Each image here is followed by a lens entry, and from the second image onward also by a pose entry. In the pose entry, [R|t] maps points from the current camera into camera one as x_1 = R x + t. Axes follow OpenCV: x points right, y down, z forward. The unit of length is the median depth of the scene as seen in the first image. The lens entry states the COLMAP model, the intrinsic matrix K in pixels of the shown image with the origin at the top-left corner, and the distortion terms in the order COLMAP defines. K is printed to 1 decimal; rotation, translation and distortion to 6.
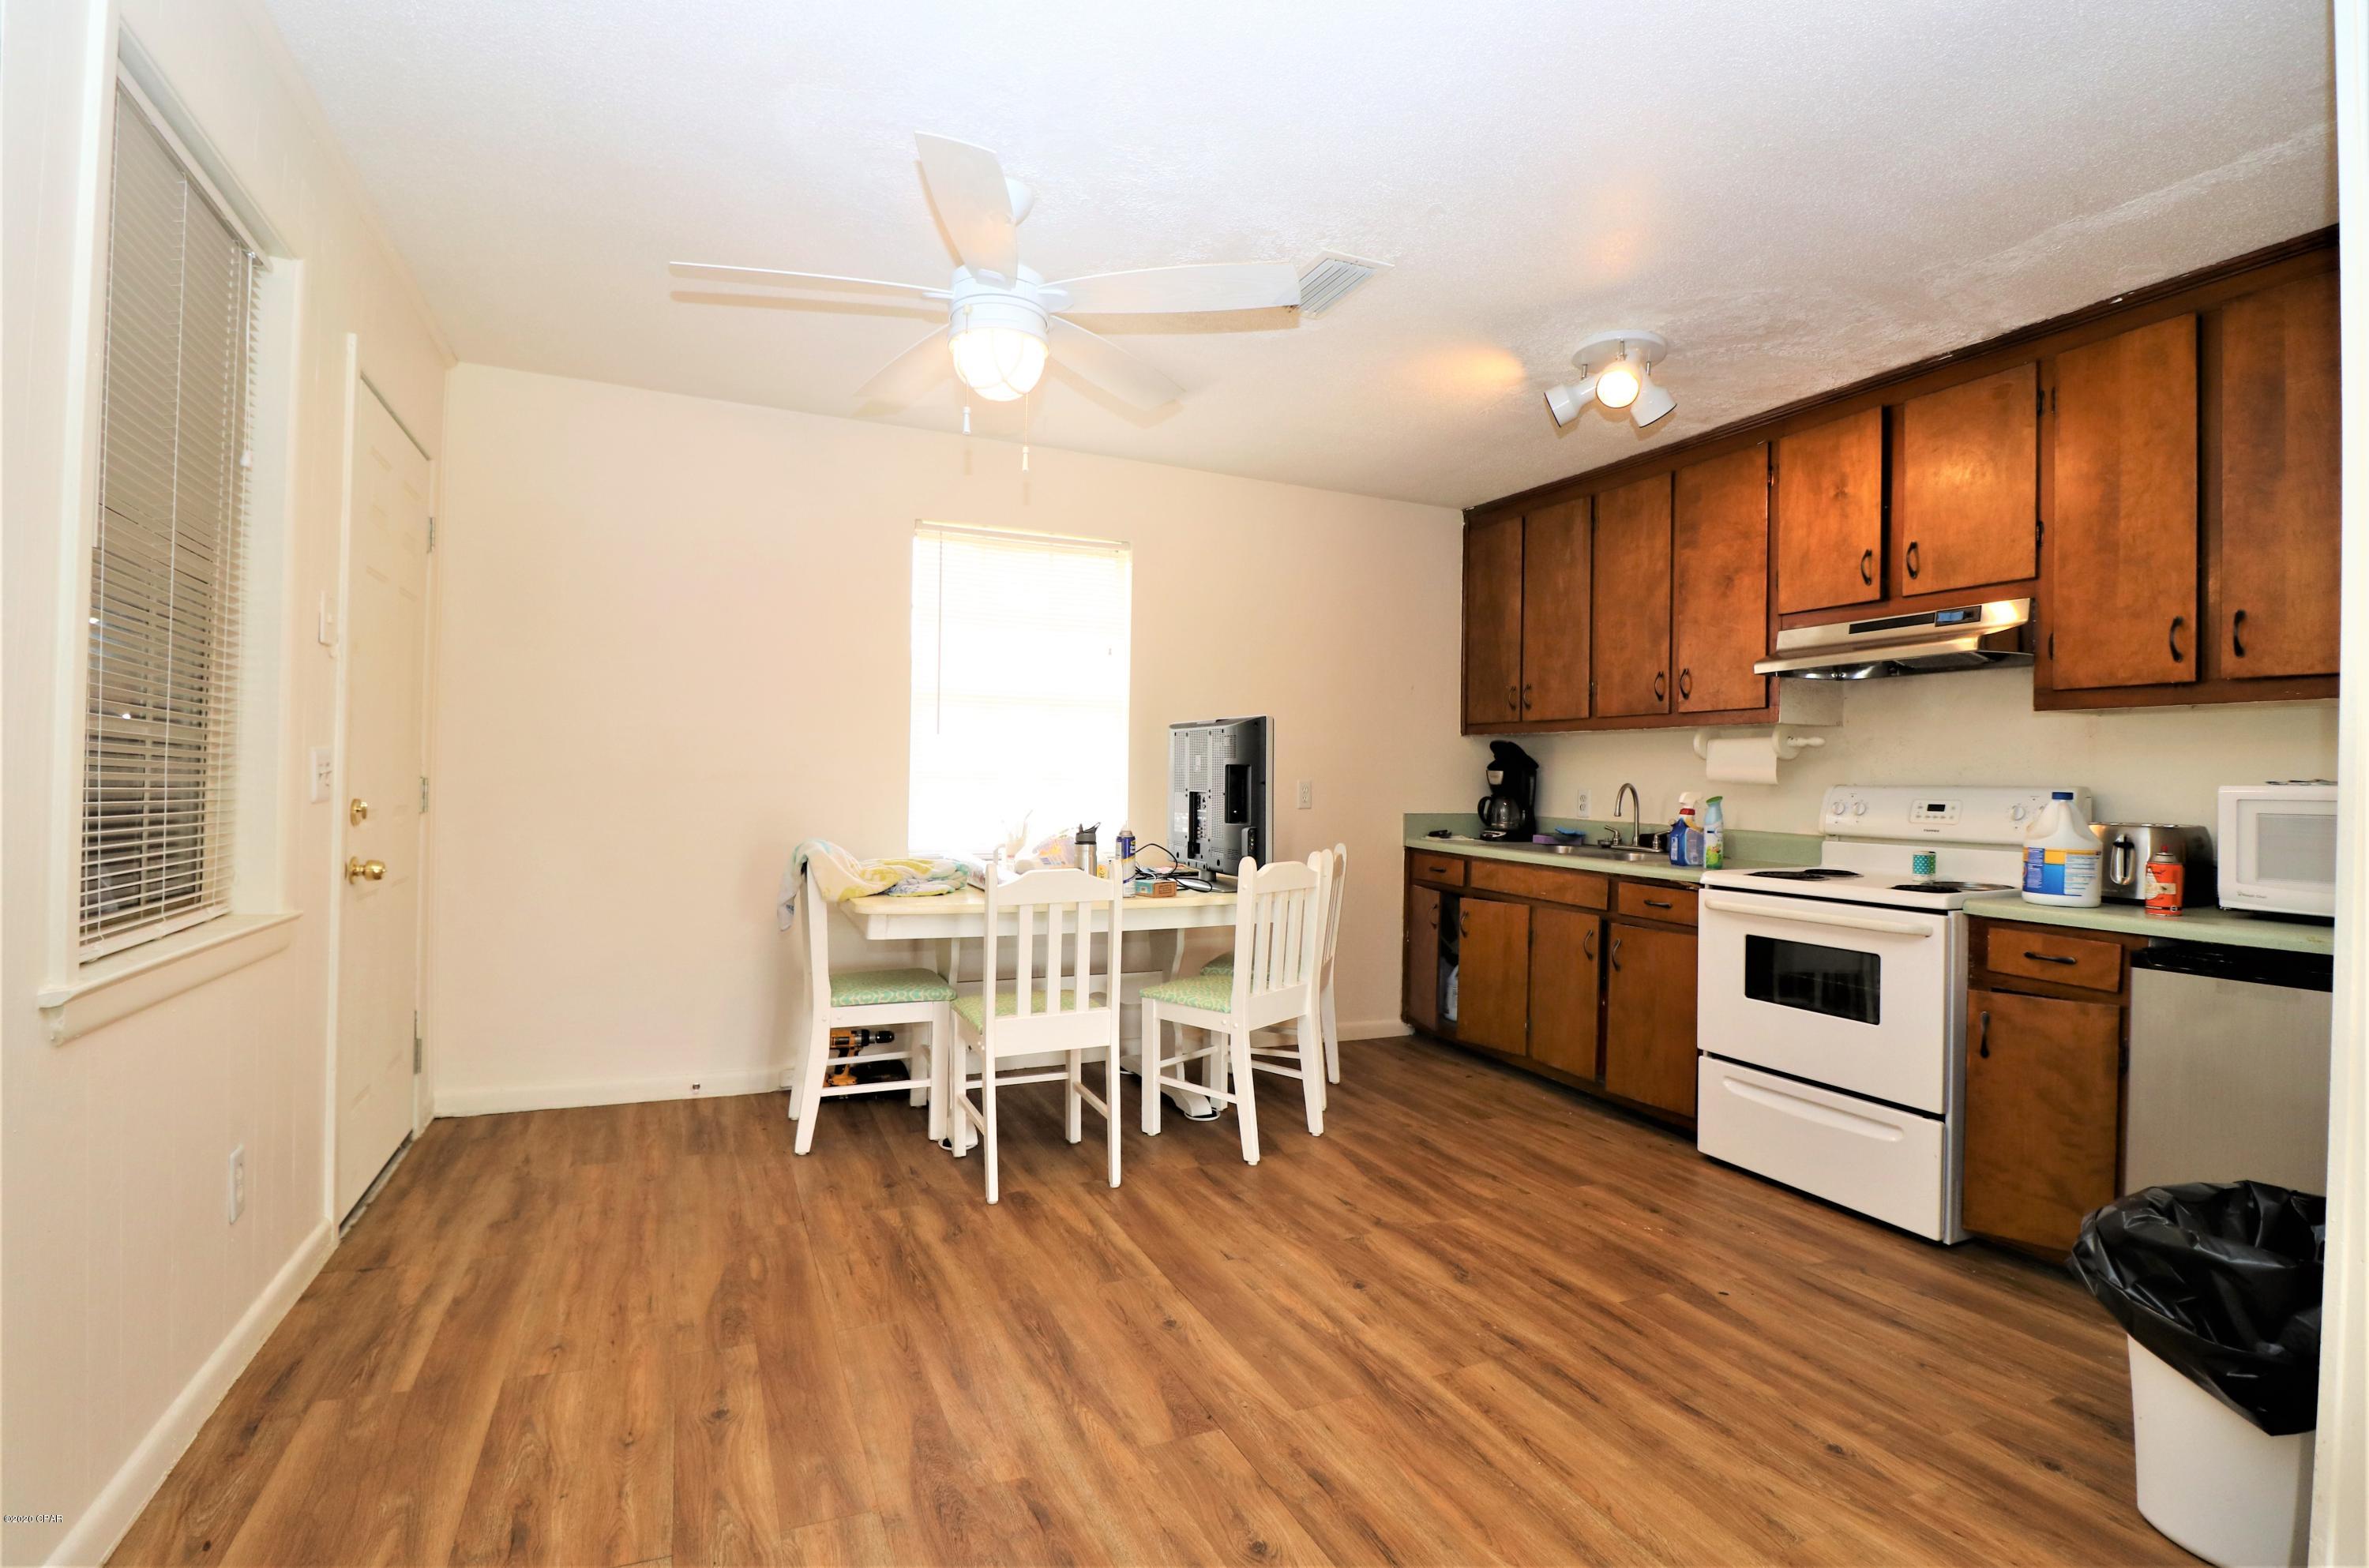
lens RADIAL K [[1107.7, 0, 1171.1], [0, 1107.7, 773.5], [0, 0, 1]] dist [-0.010350, -0.000226]
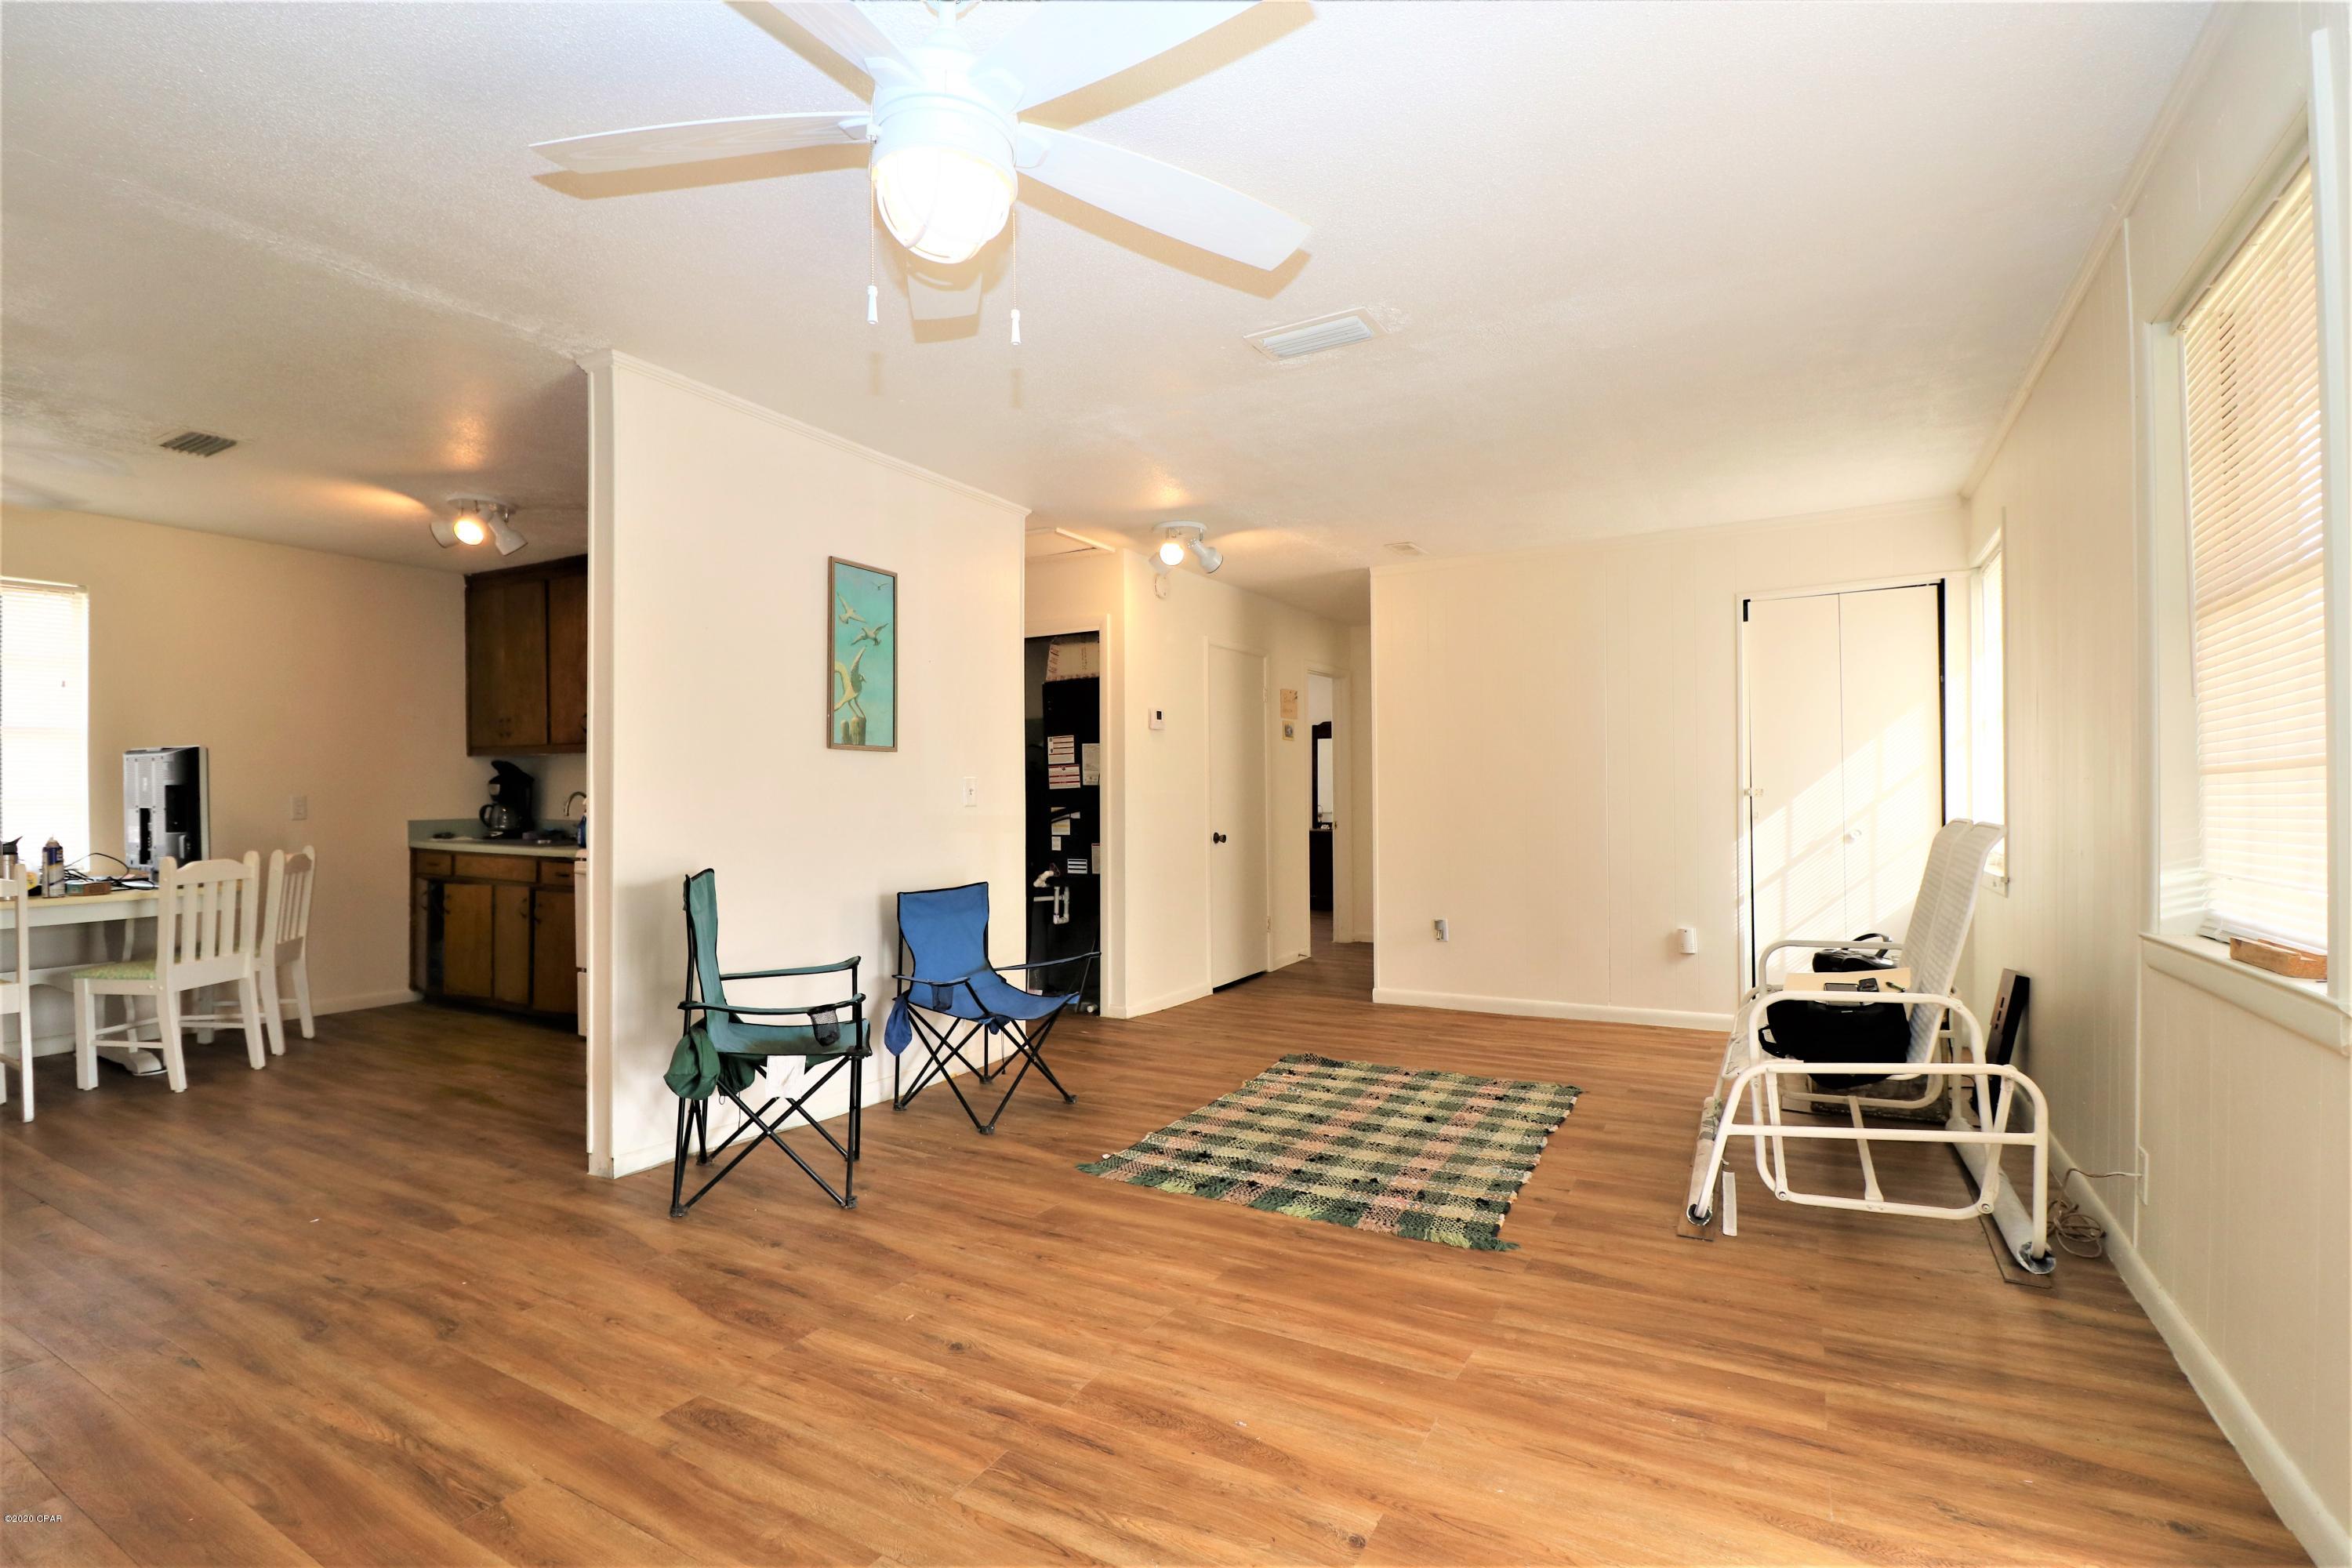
lens RADIAL K [[1094.1, 0, 1170.5], [0, 1094.1, 787.8], [0, 0, 1]] dist [0.001275, -0.012823]
pose [[0.804149, -0.022307, 0.594009, 0.304658], [0.018215, 0.999751, 0.012885, -0.000445], [-0.594149, 0.000458, 0.804355, -0.840386]]
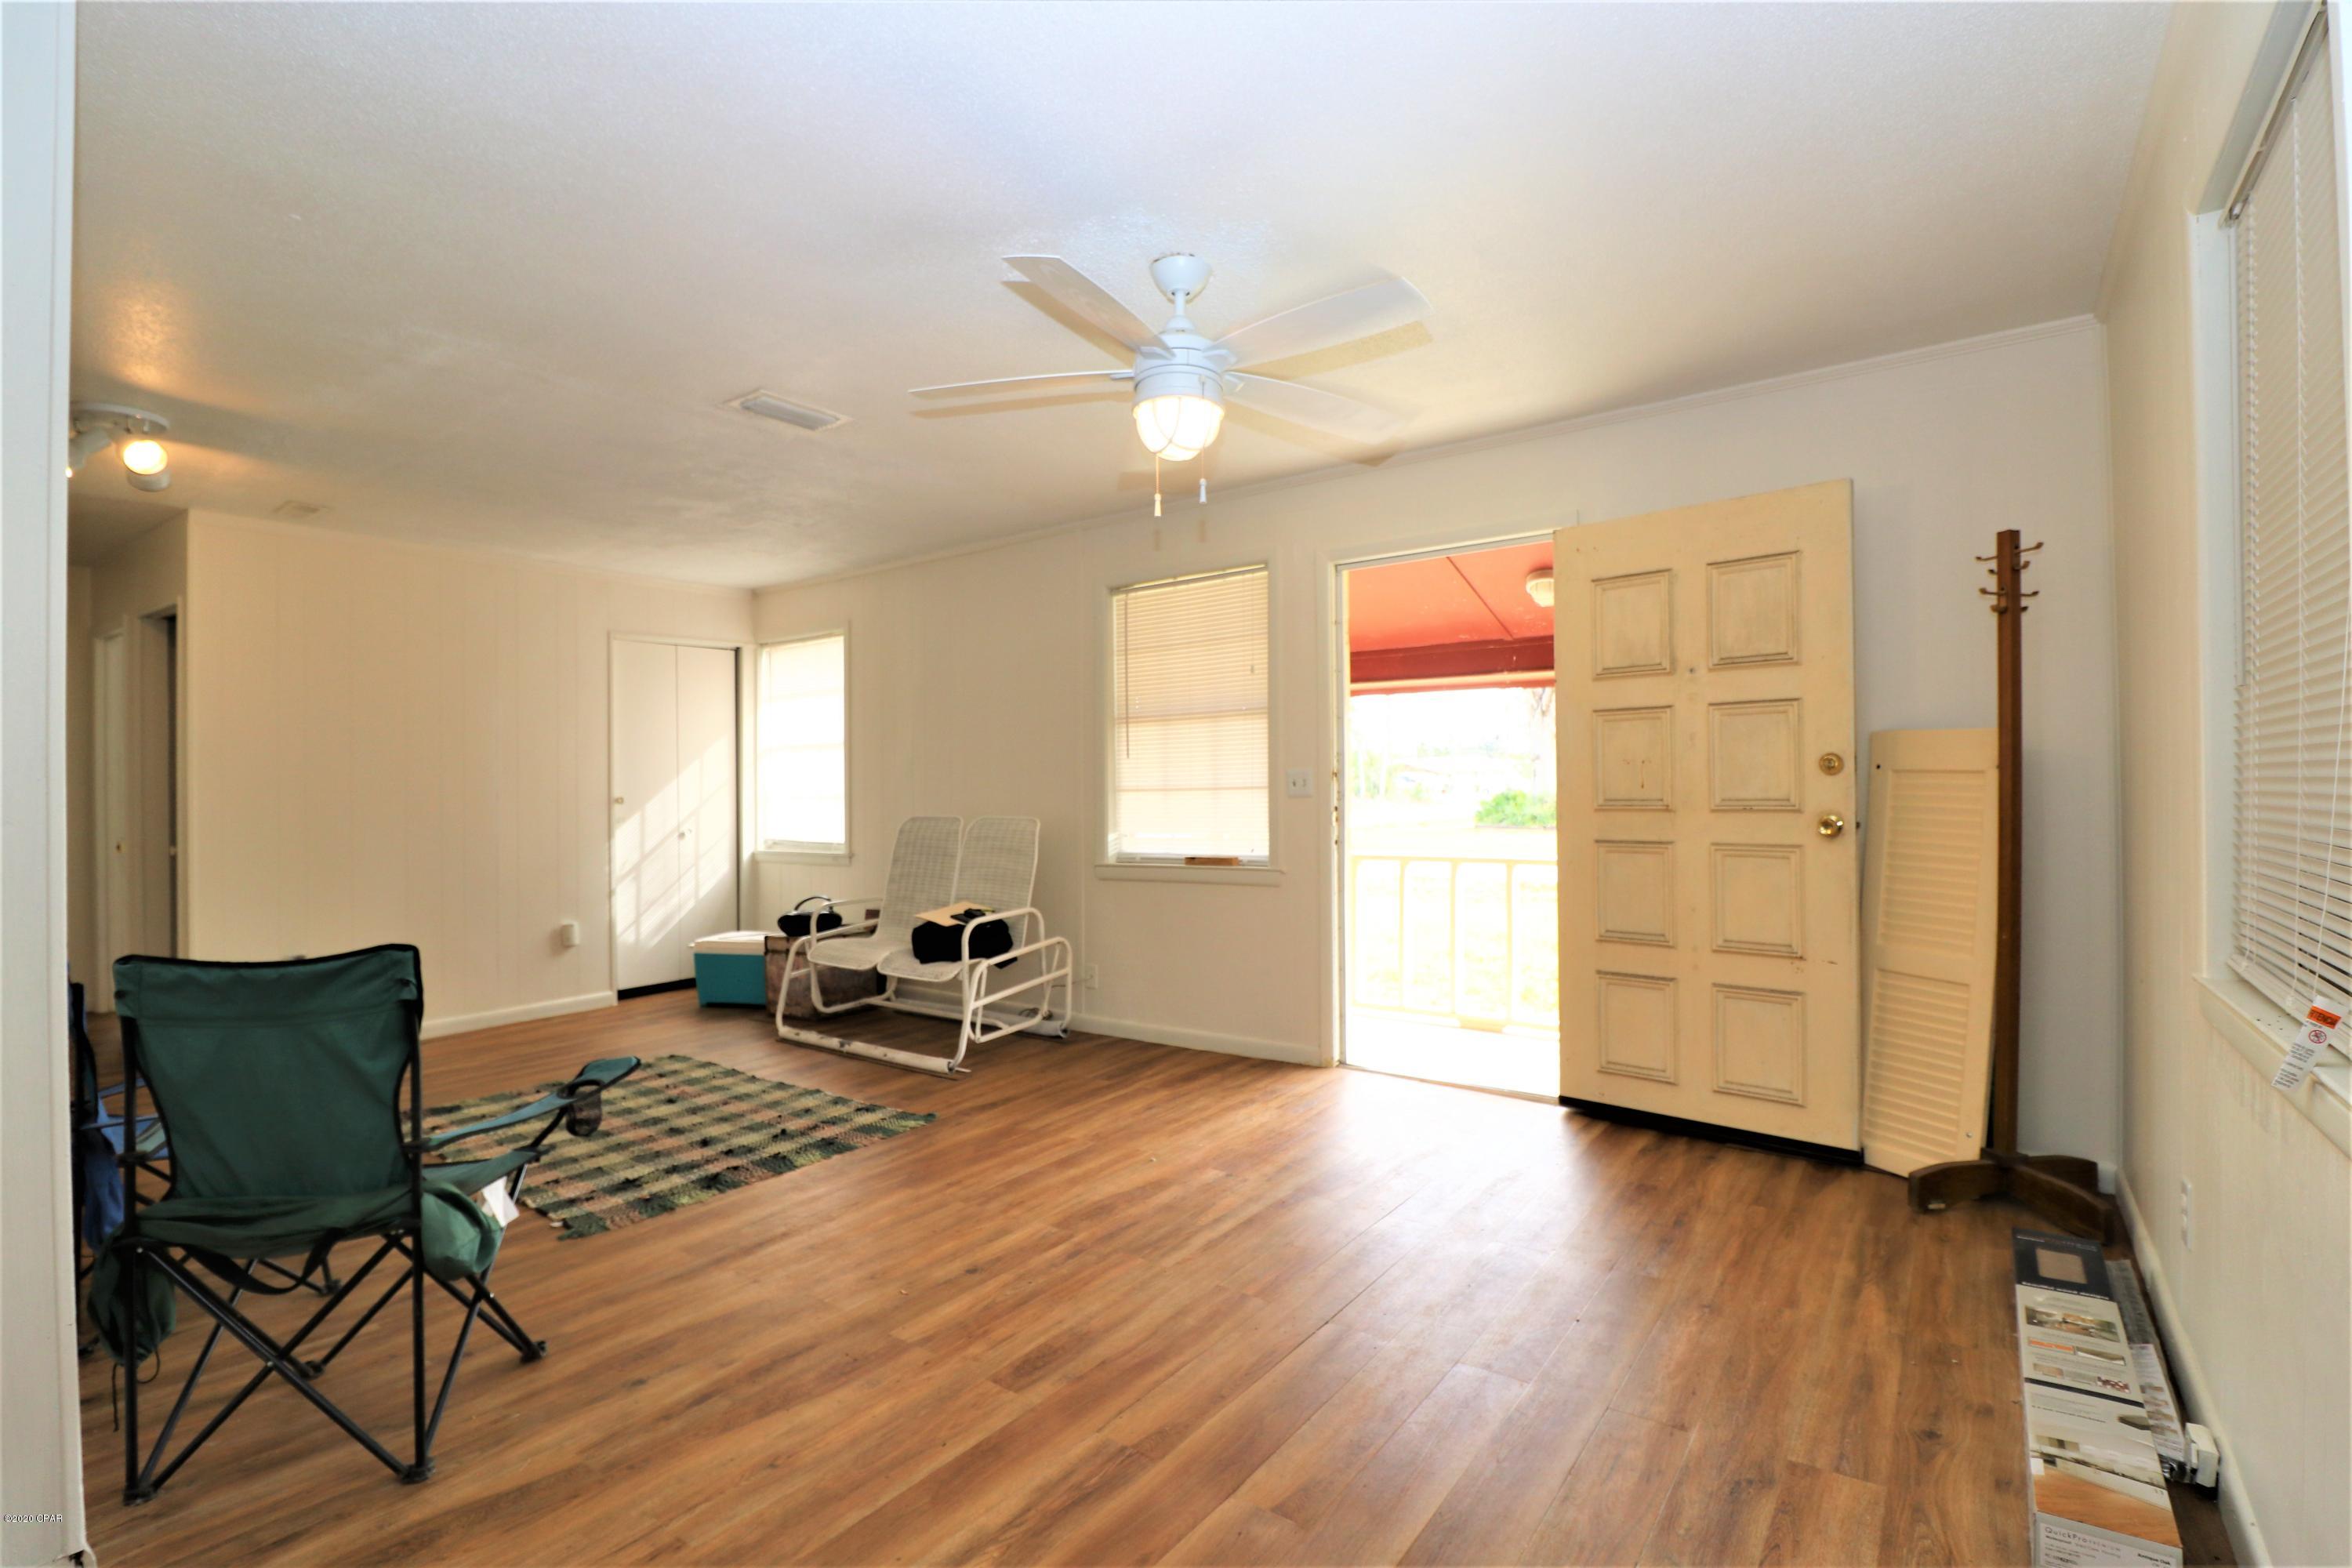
lens RADIAL K [[1094.1, 0, 1170.5], [0, 1094.1, 787.8], [0, 0, 1]] dist [0.001275, -0.012823]
pose [[-0.504605, -0.018732, 0.863147, -0.246352], [-0.011327, 0.999822, 0.015076, -0.020755], [-0.863276, -0.002170, -0.504727, 0.207528]]
